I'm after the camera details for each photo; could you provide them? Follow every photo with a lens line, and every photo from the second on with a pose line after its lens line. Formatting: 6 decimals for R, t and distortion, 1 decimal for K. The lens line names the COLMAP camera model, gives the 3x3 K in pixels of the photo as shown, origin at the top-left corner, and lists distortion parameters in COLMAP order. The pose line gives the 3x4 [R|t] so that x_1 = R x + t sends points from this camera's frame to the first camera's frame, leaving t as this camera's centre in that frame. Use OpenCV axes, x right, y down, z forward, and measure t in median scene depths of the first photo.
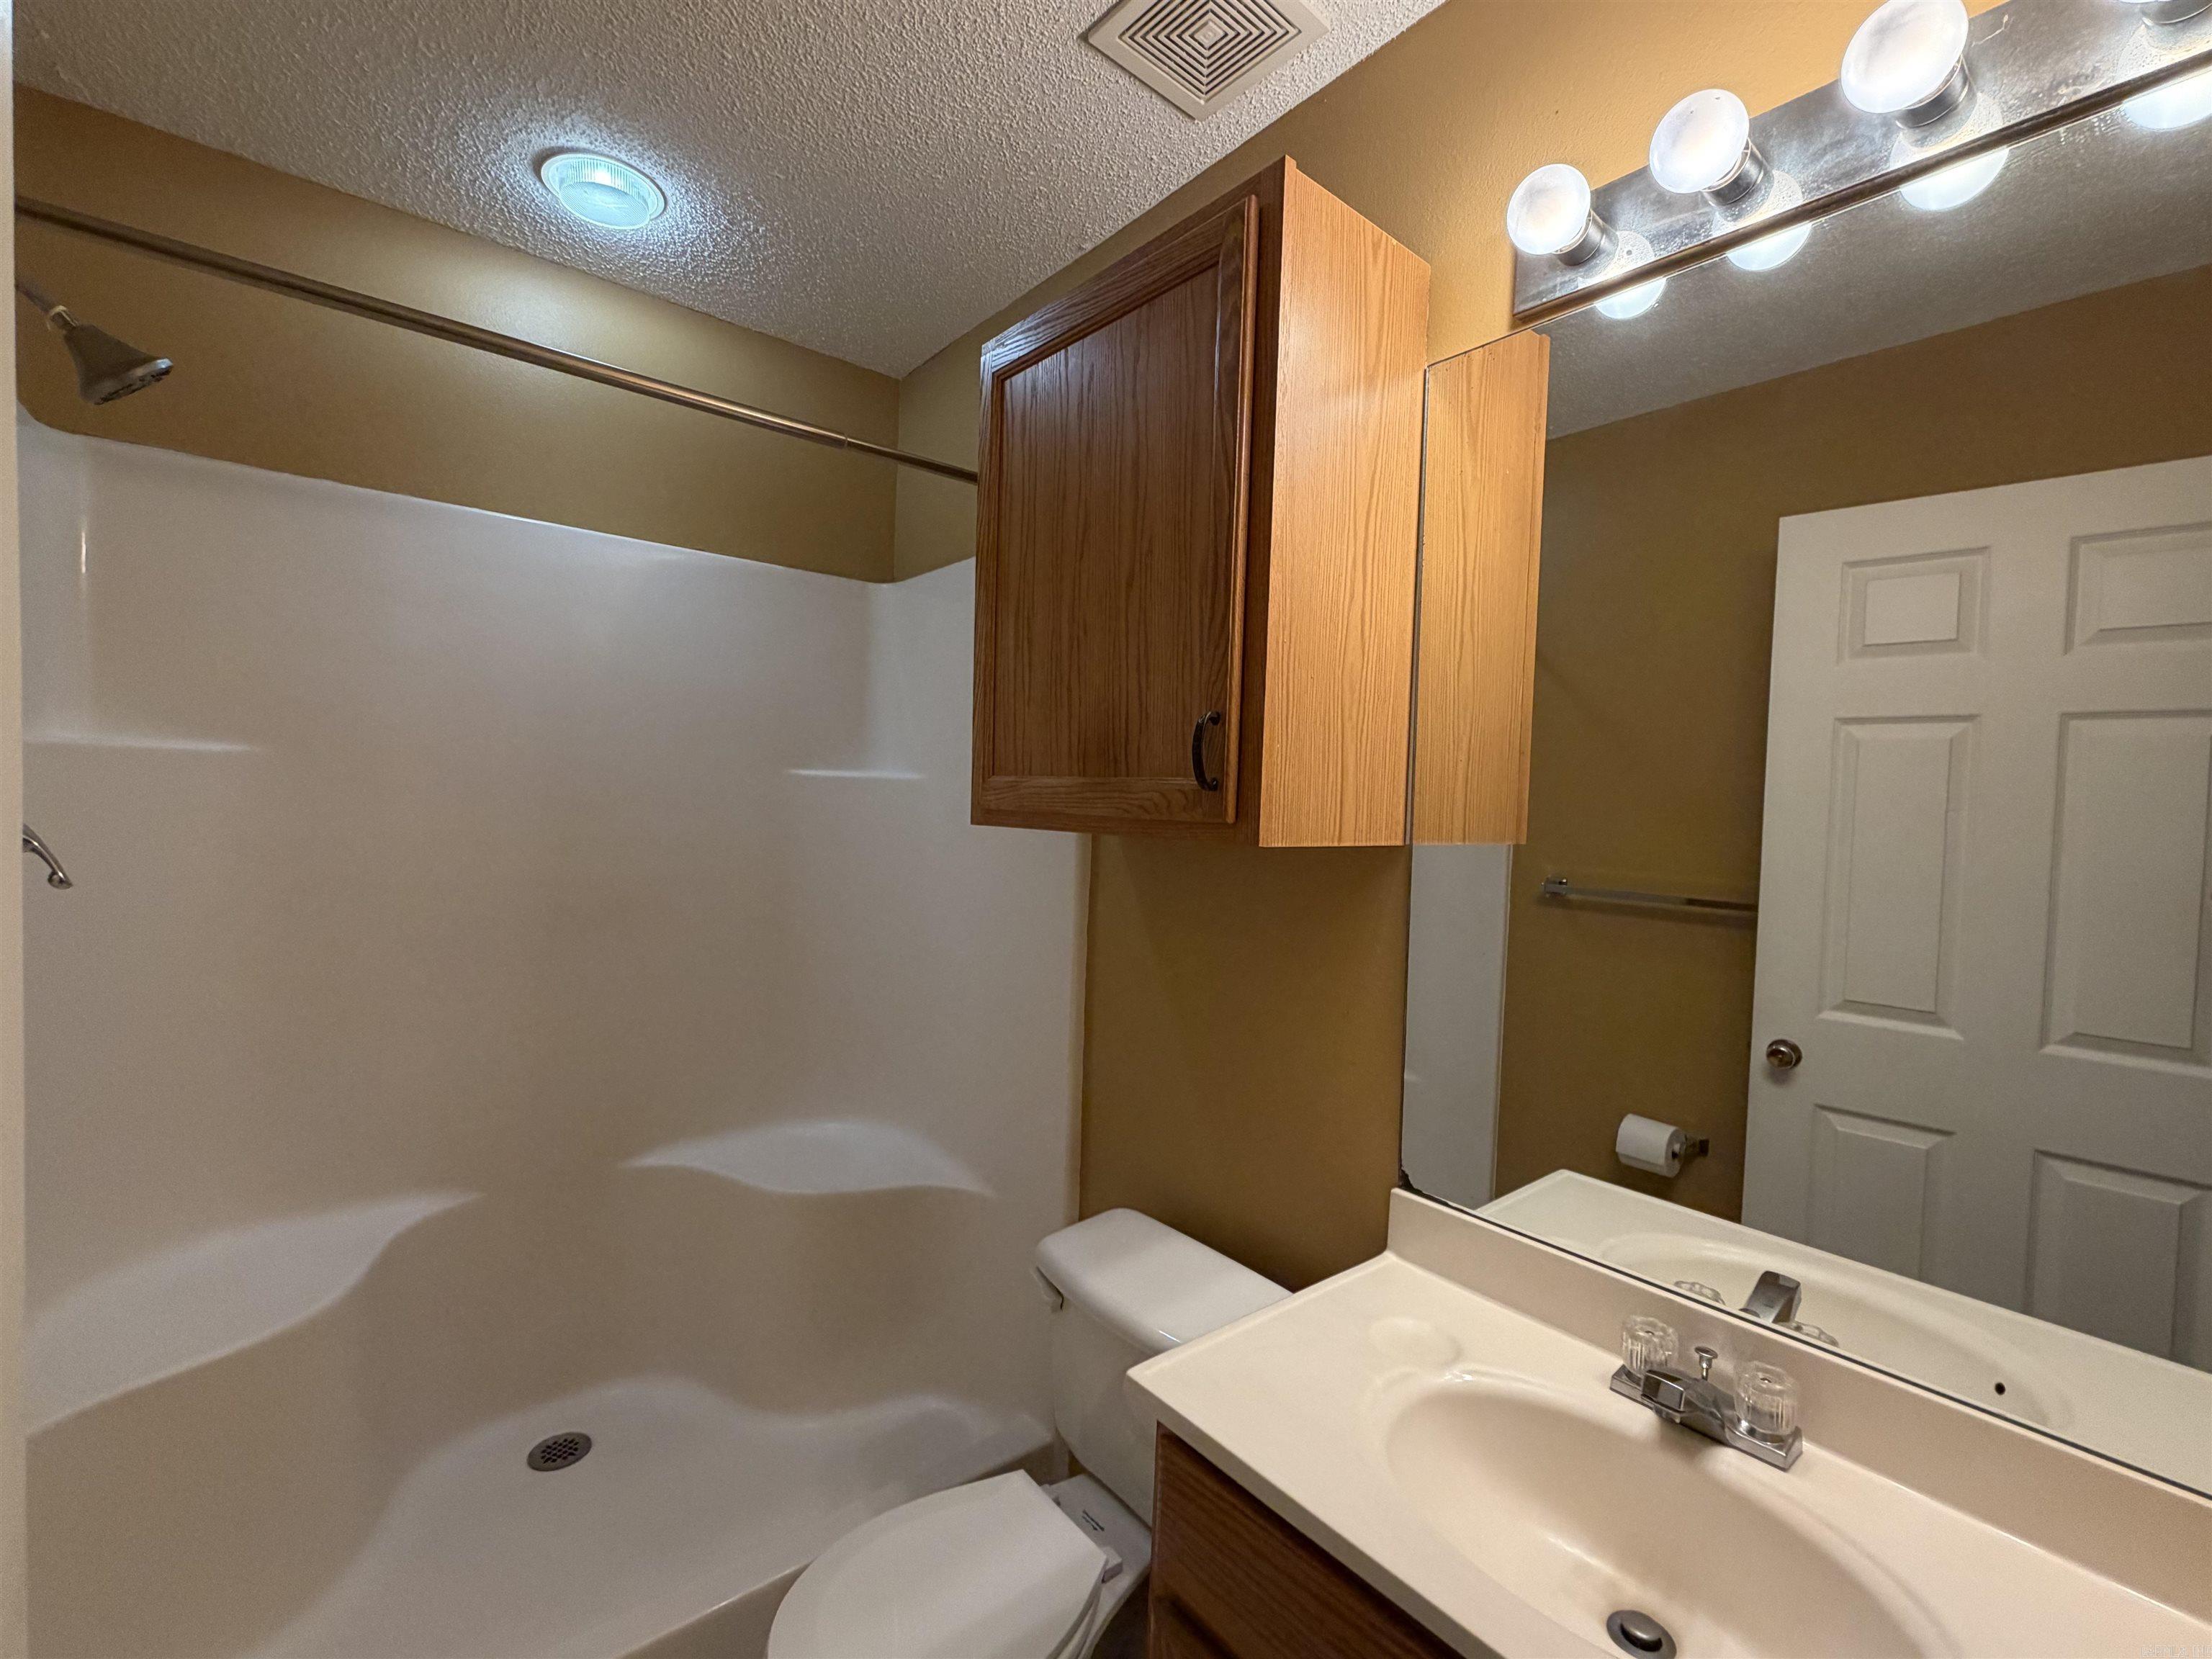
lens RADIAL K [[950.0, 0, 1110.3], [0, 950.0, 830.5], [0, 0, 1]] dist [0.000431, 0.000116]
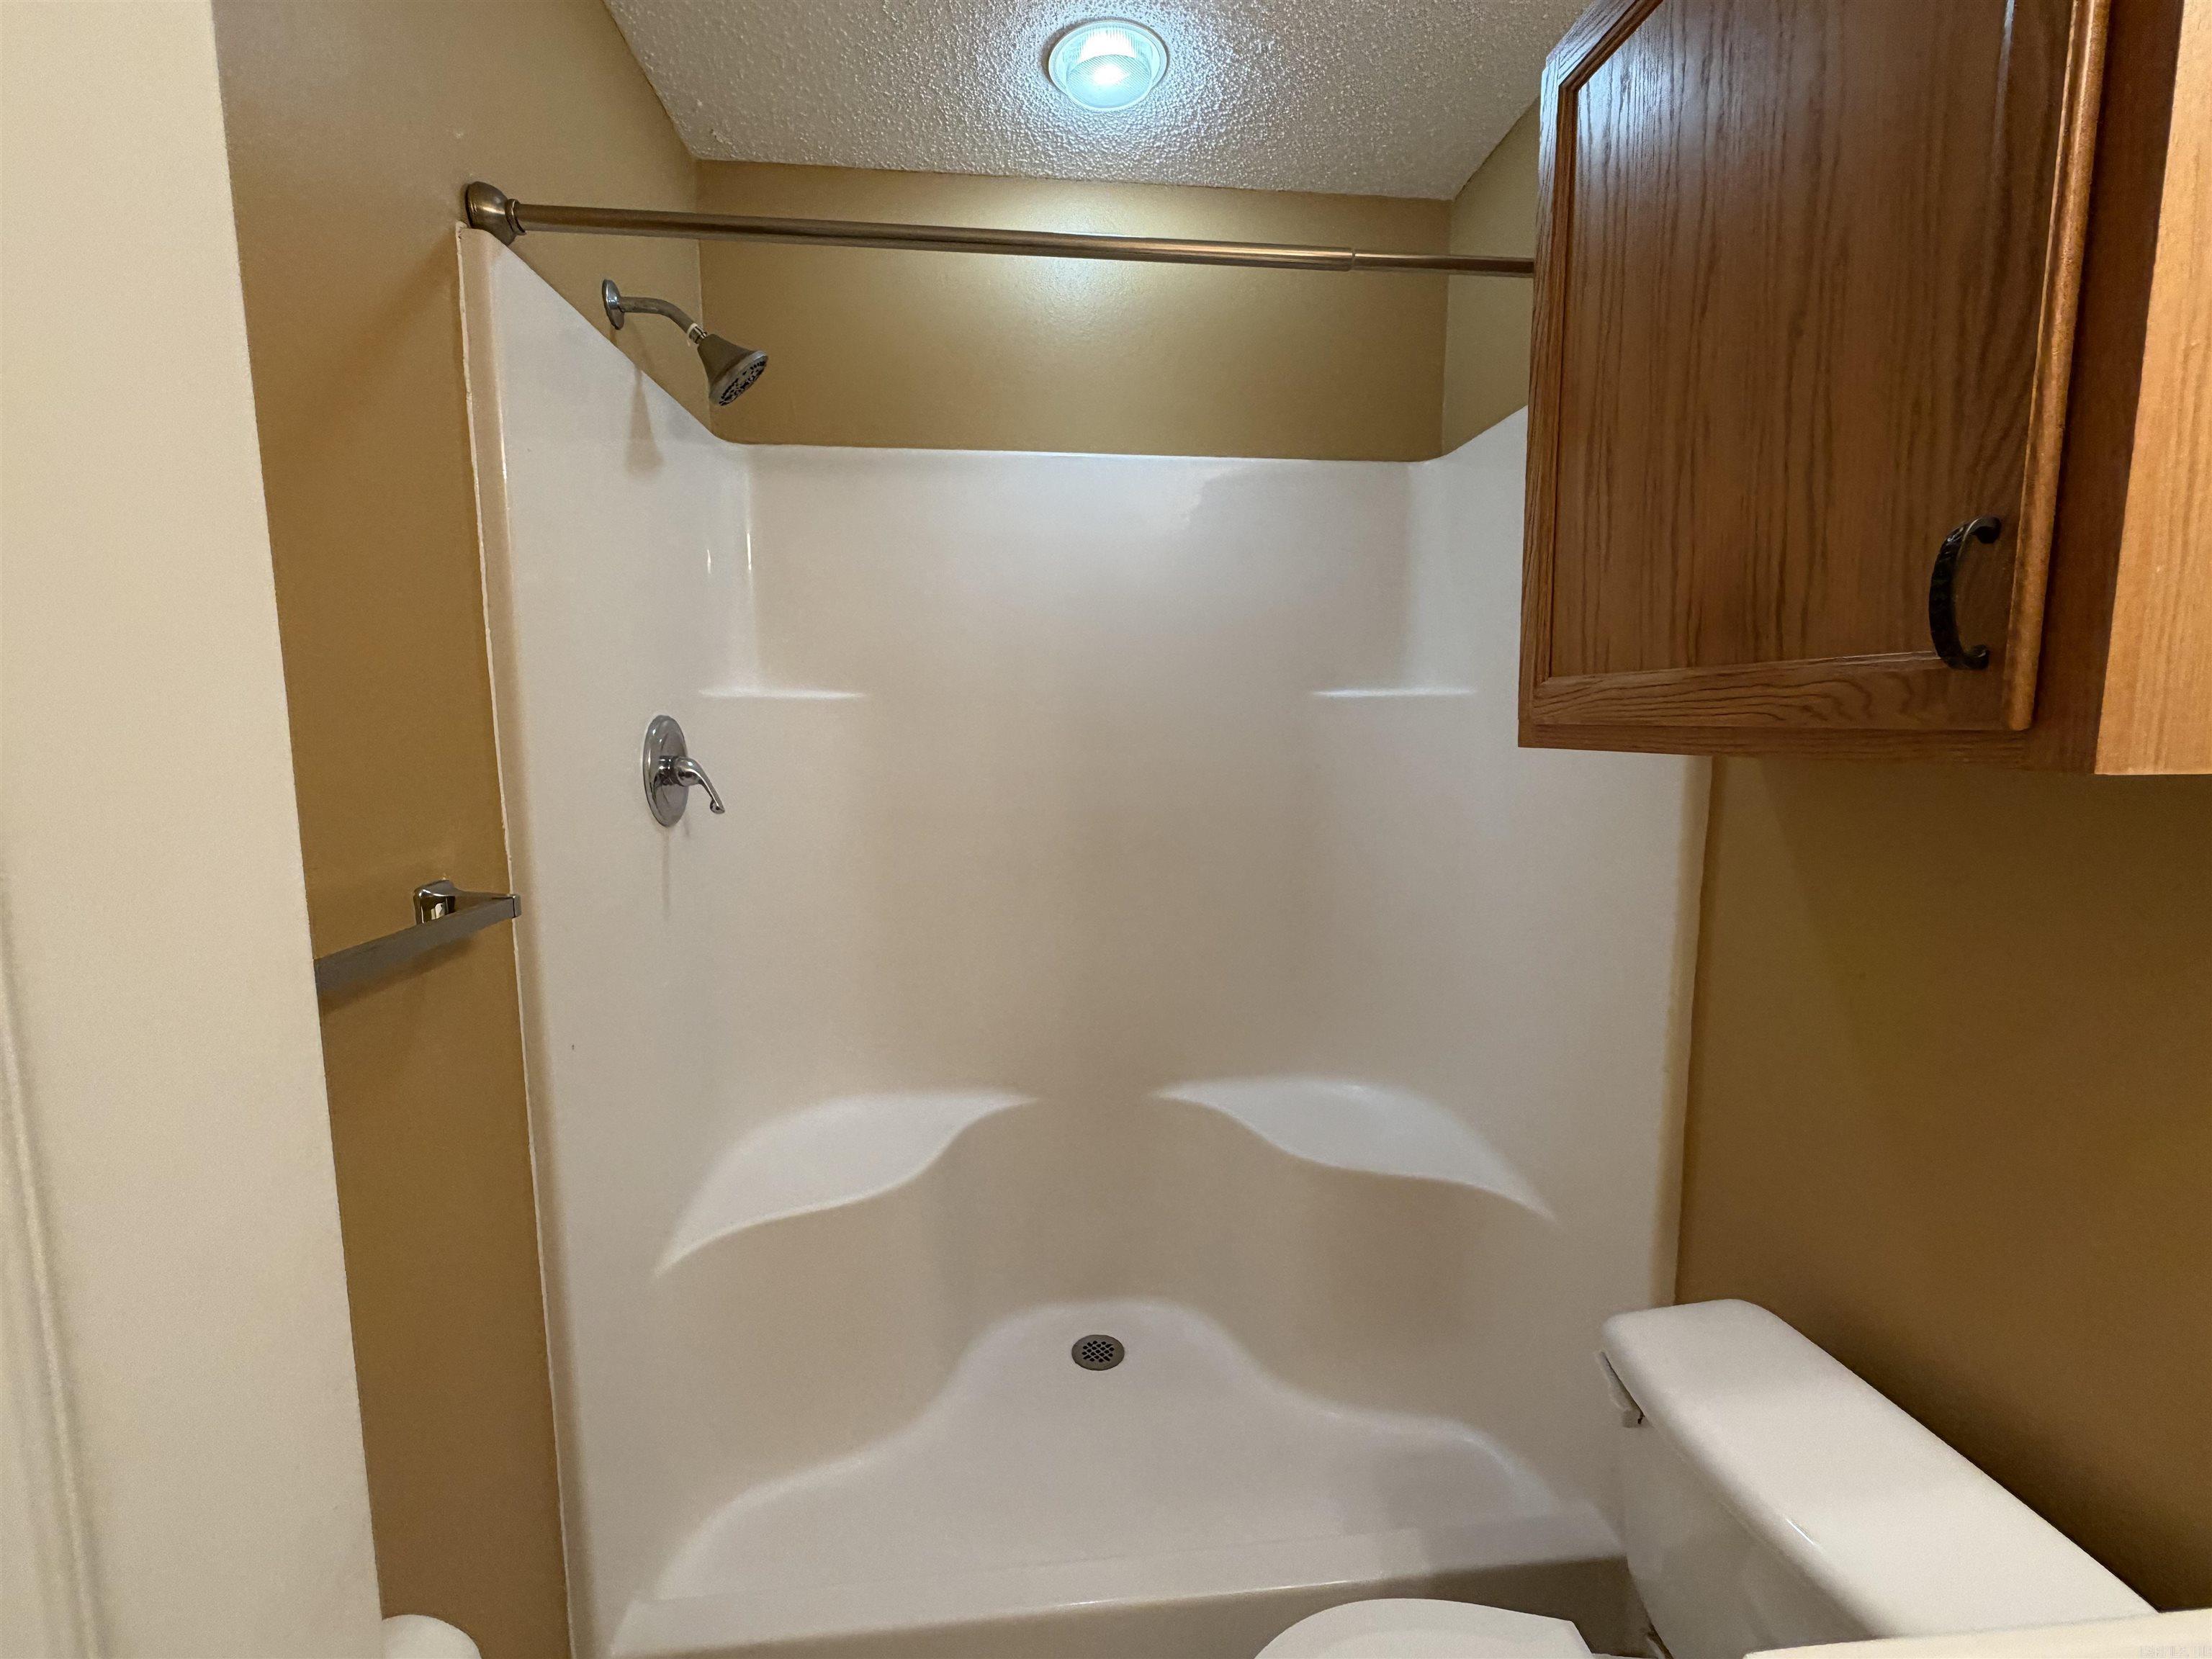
lens RADIAL K [[950.0, 0, 1110.3], [0, 950.0, 830.5], [0, 0, 1]] dist [0.000431, 0.000116]
pose [[0.831527, 0.027100, -0.554823, 0.001882], [0.013384, 0.997542, 0.068784, 0.003975], [0.555324, -0.064622, 0.829120, 0.227362]]
